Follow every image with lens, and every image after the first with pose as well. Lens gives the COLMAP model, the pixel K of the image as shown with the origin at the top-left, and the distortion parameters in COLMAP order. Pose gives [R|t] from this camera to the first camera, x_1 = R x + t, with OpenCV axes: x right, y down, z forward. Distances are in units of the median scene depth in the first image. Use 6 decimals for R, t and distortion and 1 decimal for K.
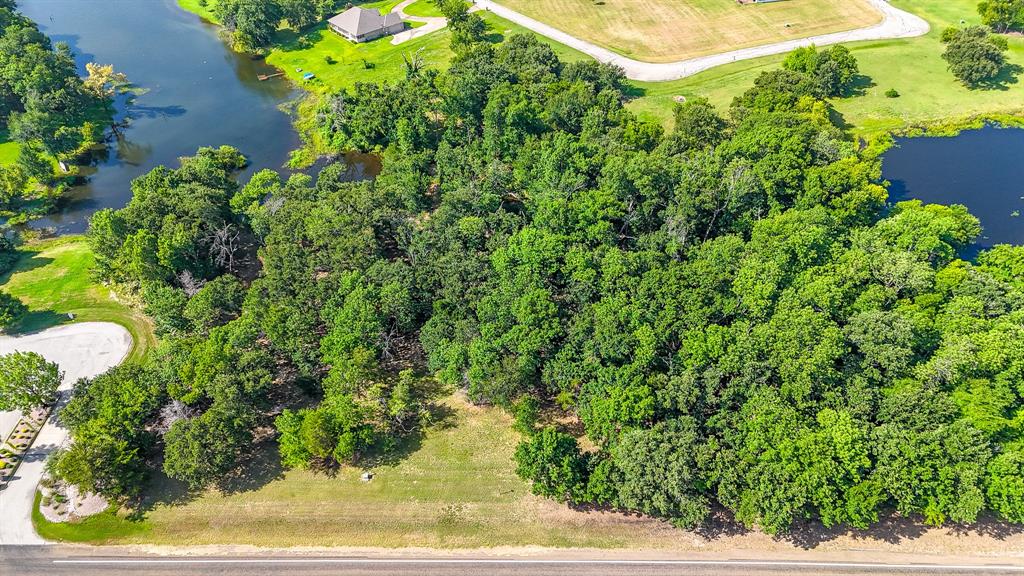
lens RADIAL K [[749.5, 0, 501.0], [0, 749.5, 250.1], [0, 0, 1]] dist [0.066325, -0.058927]
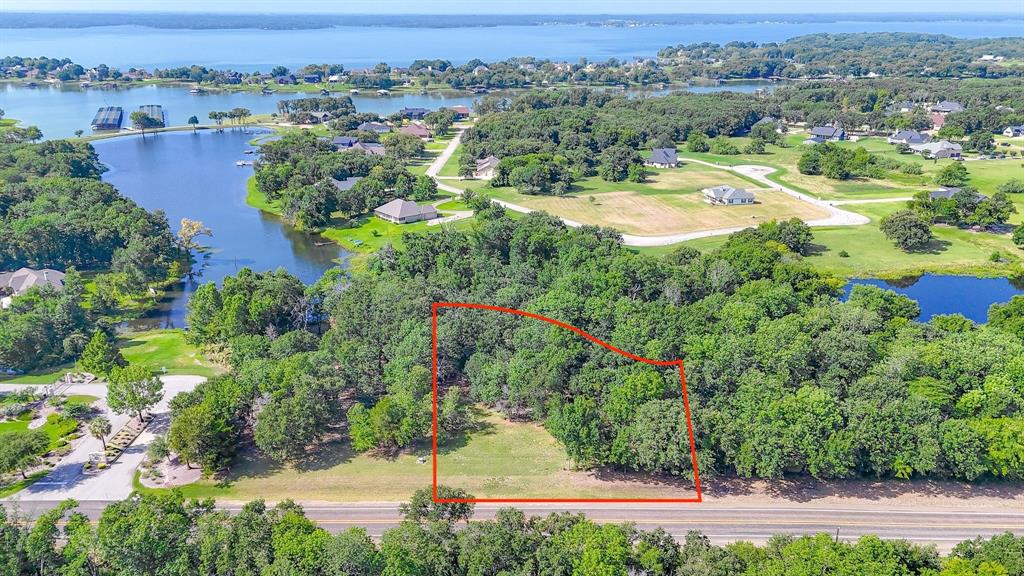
lens RADIAL K [[749.5, 0, 501.0], [0, 749.5, 267.1], [0, 0, 1]] dist [0.066325, -0.058927]
pose [[0.999824, 0.017458, 0.006911, -0.063478], [-0.013867, 0.934743, -0.355053, 0.400741], [-0.012659, 0.354894, 0.934821, -0.183266]]
